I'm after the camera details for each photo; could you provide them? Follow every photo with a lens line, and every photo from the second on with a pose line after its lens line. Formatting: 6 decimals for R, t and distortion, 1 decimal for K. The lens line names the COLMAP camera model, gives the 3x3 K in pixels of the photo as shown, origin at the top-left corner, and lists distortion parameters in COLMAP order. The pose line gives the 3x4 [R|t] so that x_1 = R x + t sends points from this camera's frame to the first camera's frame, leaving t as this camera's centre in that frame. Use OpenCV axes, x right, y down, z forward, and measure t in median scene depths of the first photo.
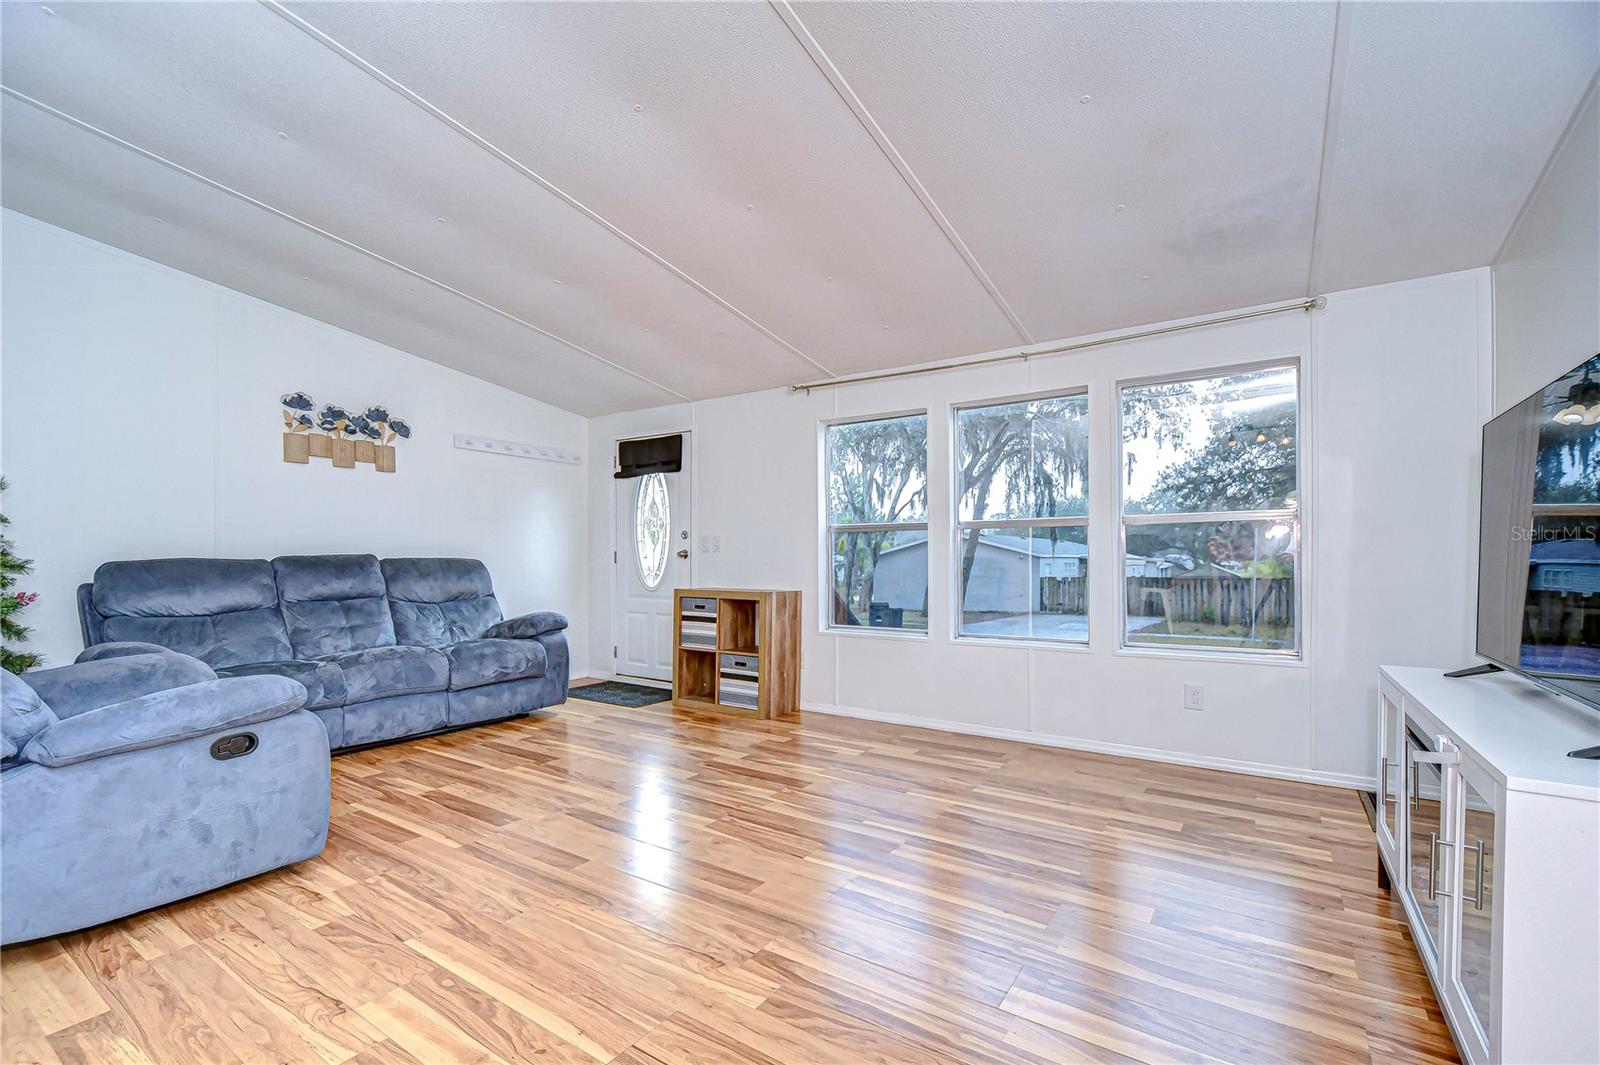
lens RADIAL K [[697.2, 0, 799.2], [0, 697.2, 560.7], [0, 0, 1]] dist [0.010200, -0.007507]
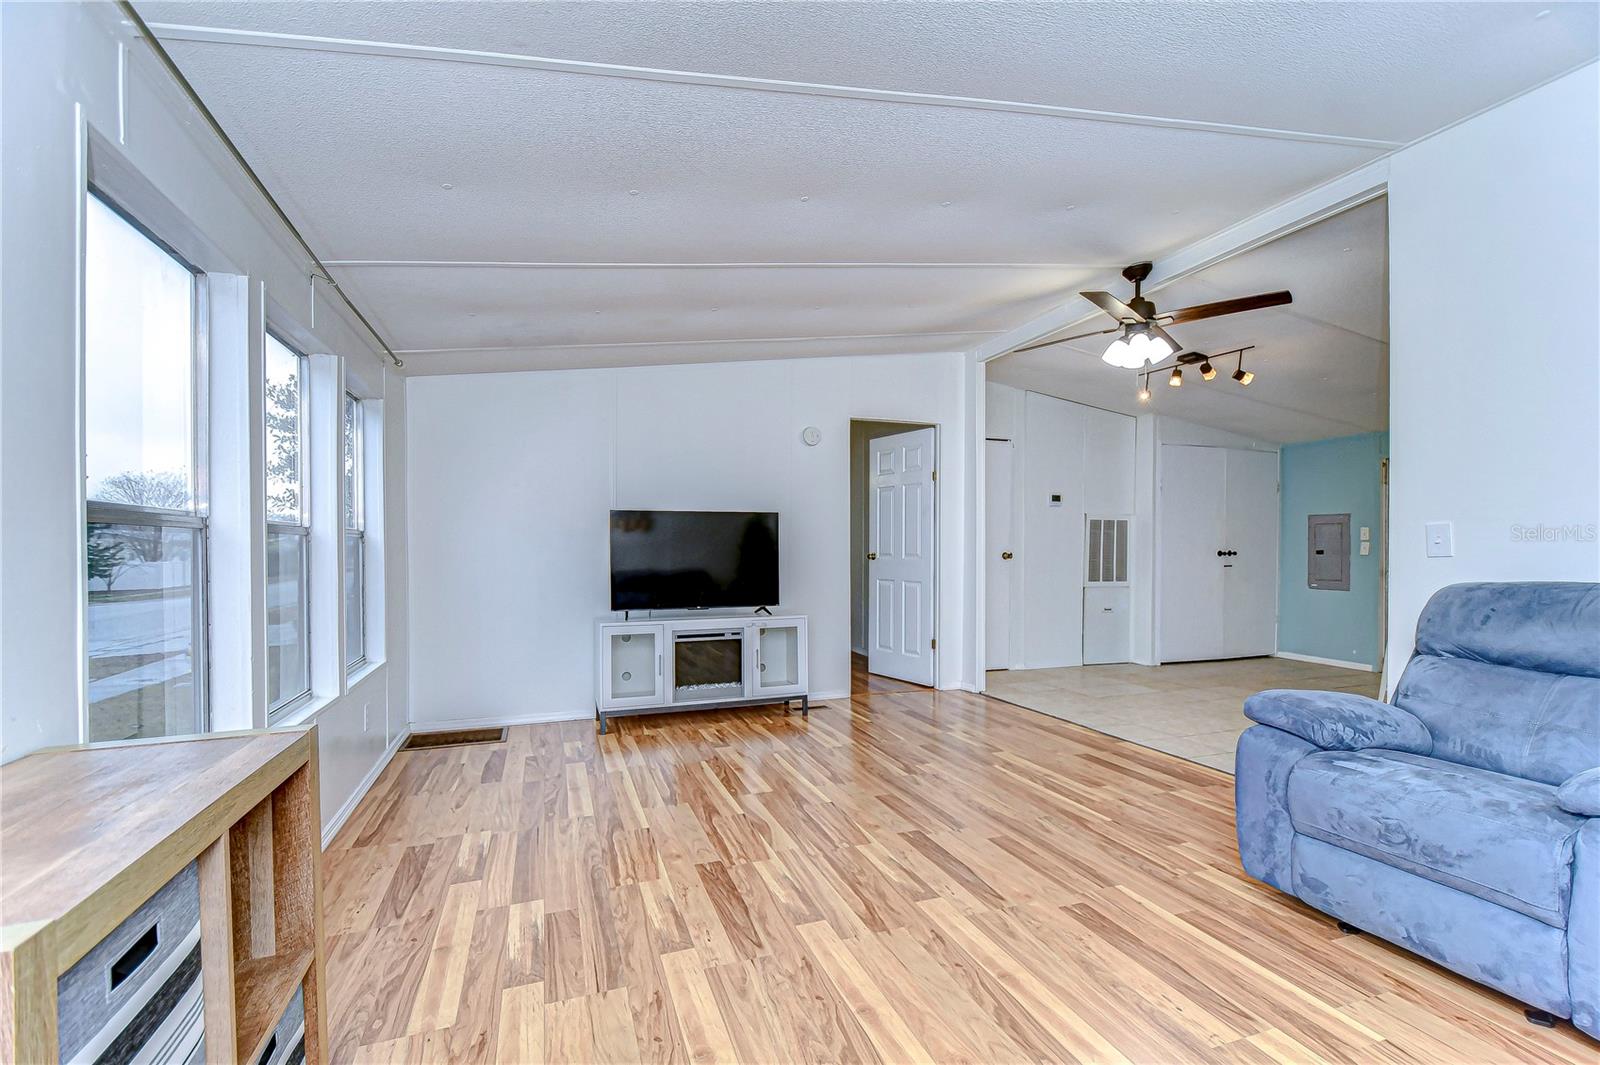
lens RADIAL K [[703.5, 0, 796.8], [0, 703.5, 556.7], [0, 0, 1]] dist [0.000707, -0.000217]
pose [[-0.807268, -0.003188, 0.590176, -0.495795], [0.003786, 0.999937, 0.010579, -0.035818], [-0.590173, 0.010774, -0.807205, 1.439808]]
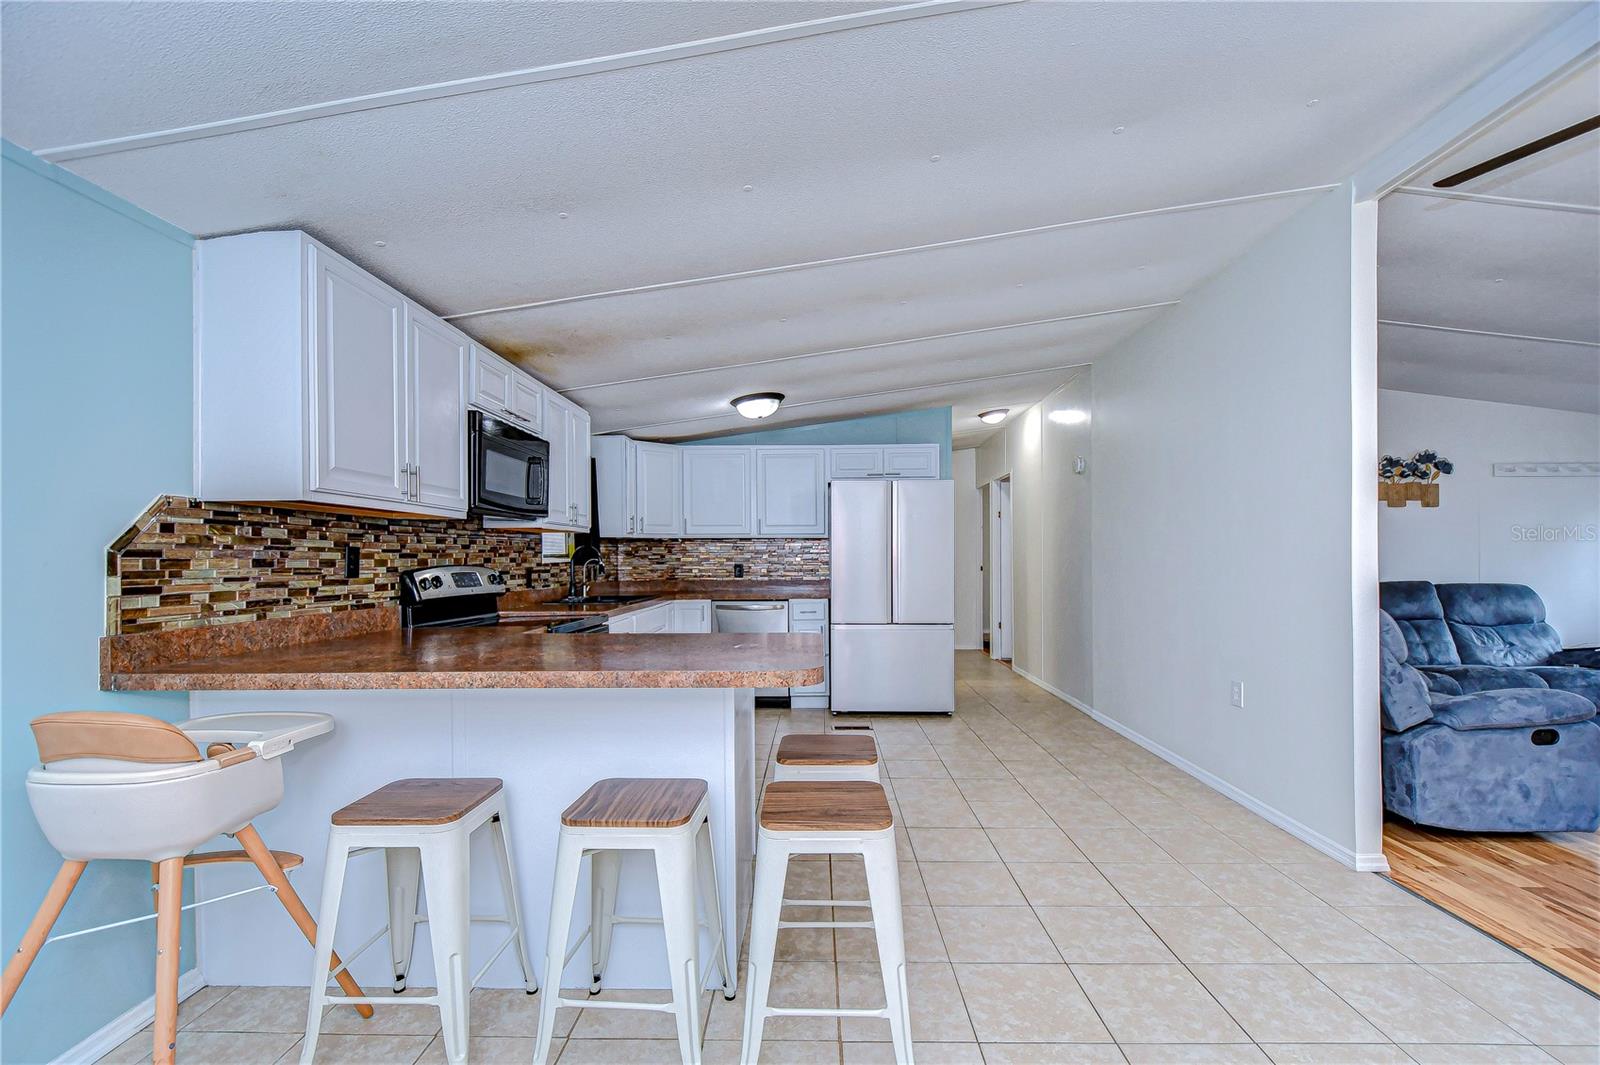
lens RADIAL K [[697.2, 0, 799.2], [0, 697.2, 560.7], [0, 0, 1]] dist [0.010200, -0.007507]
pose [[0.538551, 0.000482, -0.842593, -0.254313], [0.003698, 0.999989, 0.002936, -0.063386], [0.842585, -0.004697, 0.538543, -0.633740]]
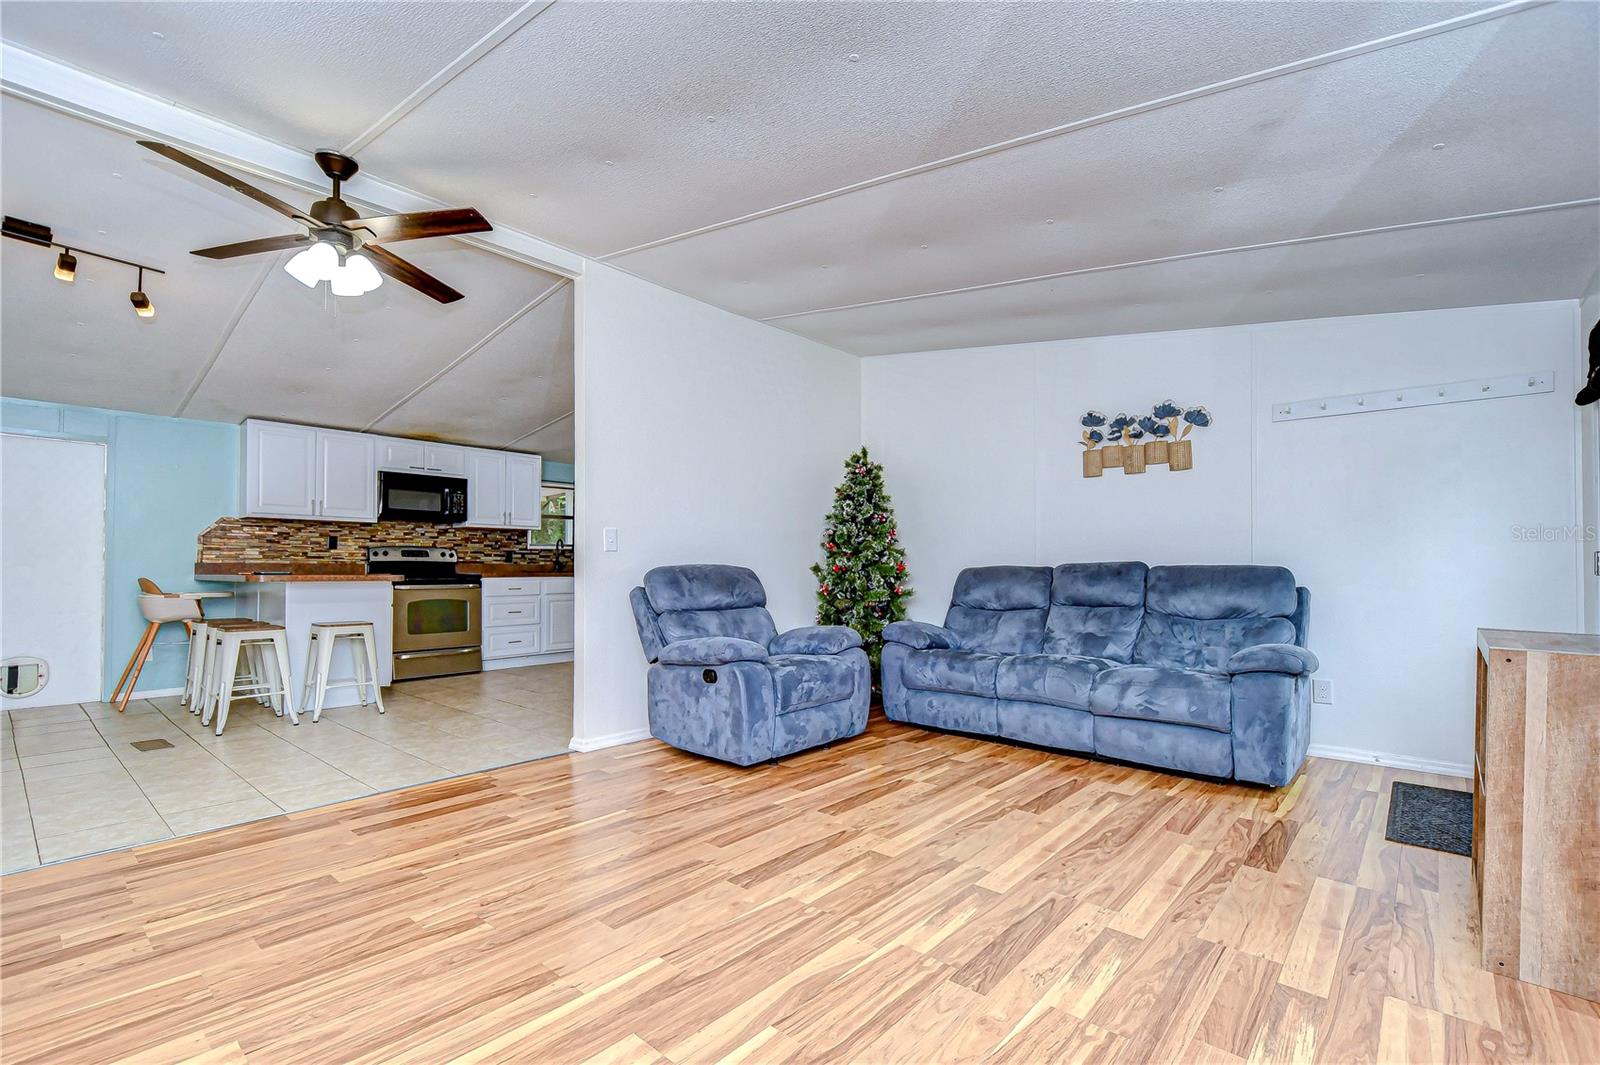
lens RADIAL K [[710.6, 0, 801.2], [0, 710.6, 567.6], [0, 0, 1]] dist [0.018041, -0.012545]
pose [[-0.128510, 0.000973, -0.991708, 0.519461], [-0.003145, 0.999994, 0.001388, -0.001336], [0.991703, 0.003297, -0.128506, 0.854439]]
